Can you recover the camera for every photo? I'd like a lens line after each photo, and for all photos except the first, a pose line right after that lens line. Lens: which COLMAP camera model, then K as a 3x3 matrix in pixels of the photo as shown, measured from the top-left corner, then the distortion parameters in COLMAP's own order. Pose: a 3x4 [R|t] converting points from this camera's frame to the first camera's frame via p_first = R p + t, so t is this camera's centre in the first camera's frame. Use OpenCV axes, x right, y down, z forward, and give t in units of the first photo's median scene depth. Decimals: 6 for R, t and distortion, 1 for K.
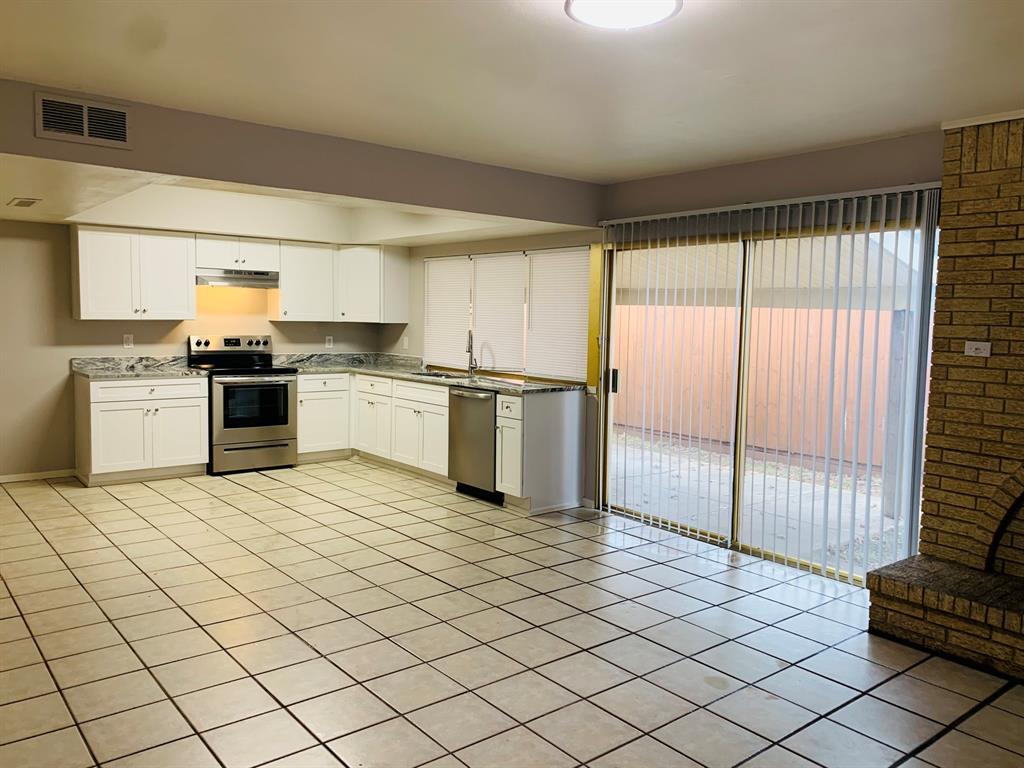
lens RADIAL K [[782.2, 0, 511.3], [0, 782.2, 390.5], [0, 0, 1]] dist [0.053930, -0.071298]
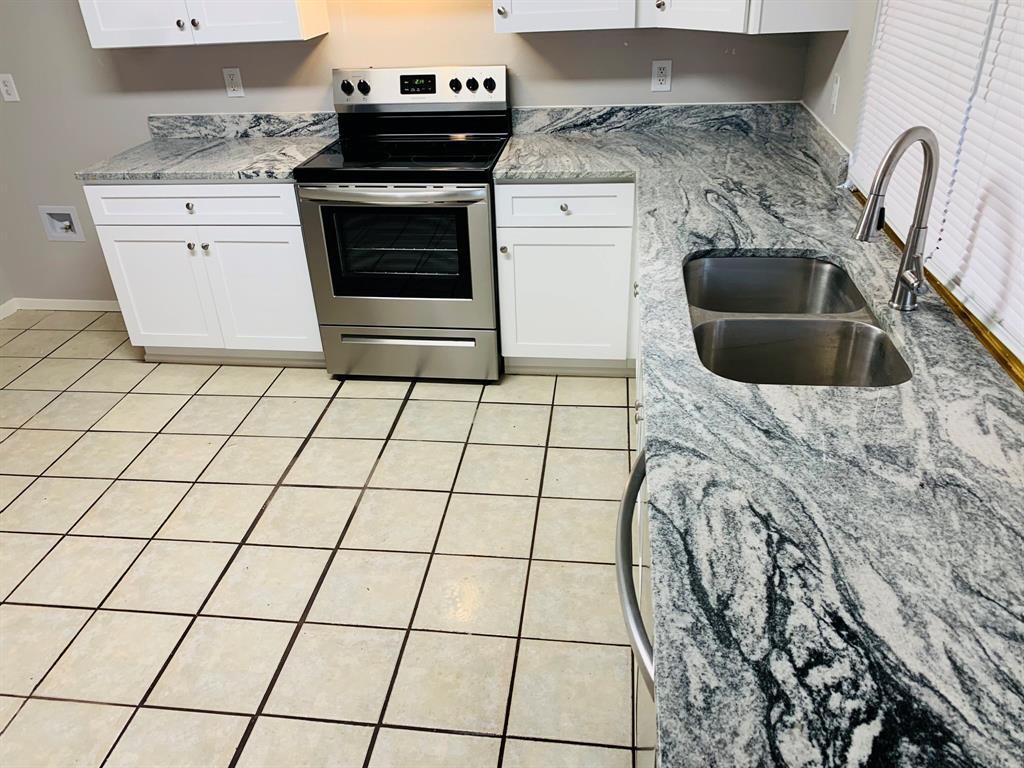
lens RADIAL K [[782.2, 0, 505.8], [0, 782.2, 381.7], [0, 0, 1]] dist [0.053930, -0.071298]
pose [[0.679559, 0.314766, -0.662662, 0.034818], [-0.010161, 0.907228, 0.420516, -0.098690], [0.733550, -0.279032, 0.619714, 0.722233]]
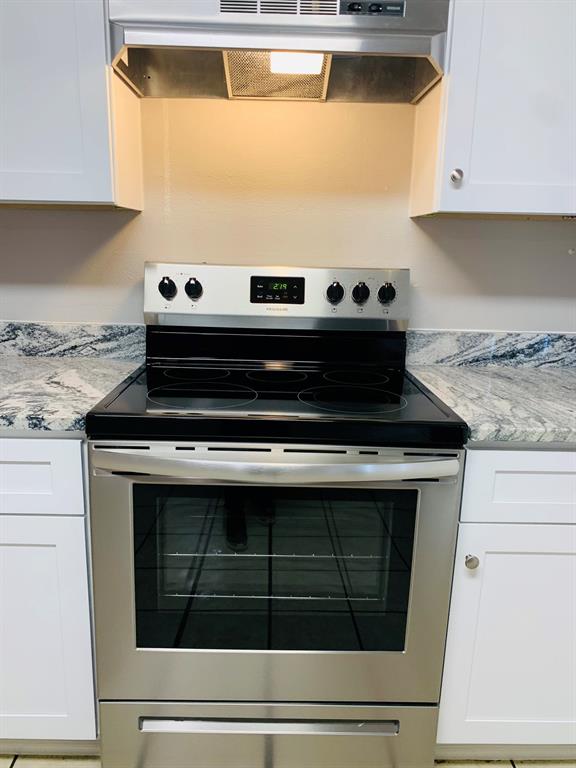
lens RADIAL K [[586.7, 0, 285.6], [0, 586.7, 379.5], [0, 0, 1]] dist [0.053930, -0.071298]
pose [[0.789519, 0.140199, -0.597499, -0.215459], [-0.067603, 0.987501, 0.142380, -0.060412], [0.609992, -0.072019, 0.789128, 0.836136]]
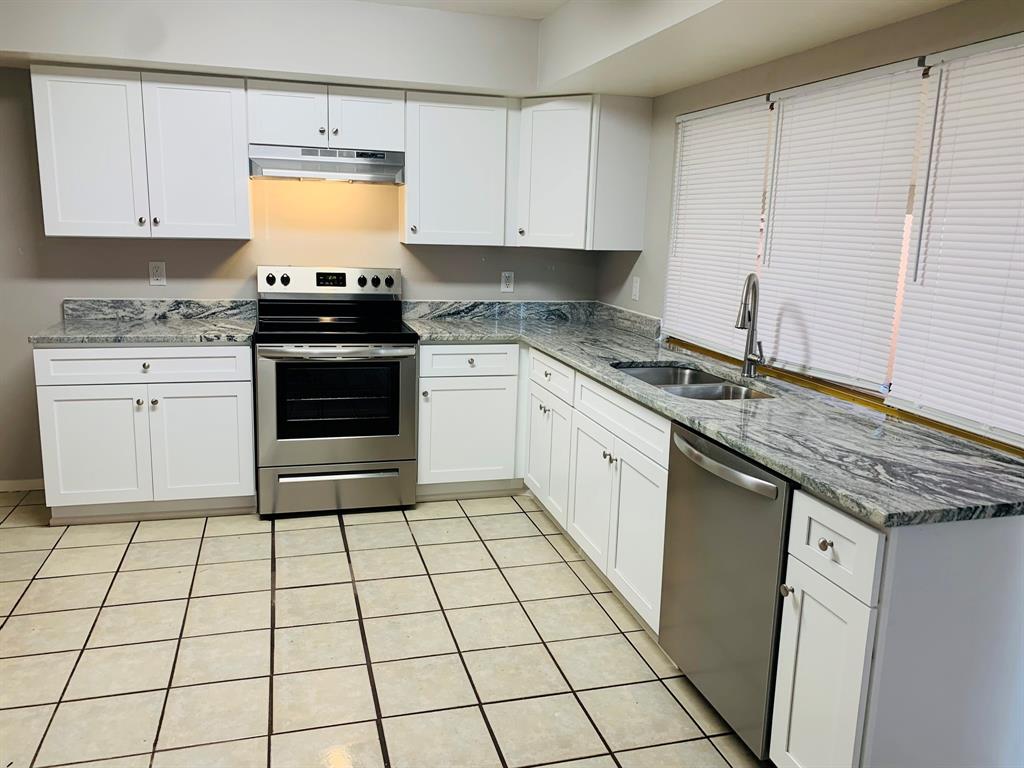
lens RADIAL K [[782.2, 0, 512.3], [0, 782.2, 377.9], [0, 0, 1]] dist [0.053930, -0.071298]
pose [[0.918885, 0.085951, -0.385050, -0.003512], [-0.051268, 0.993719, 0.099472, -0.054381], [0.391181, -0.071662, 0.917520, 0.527313]]
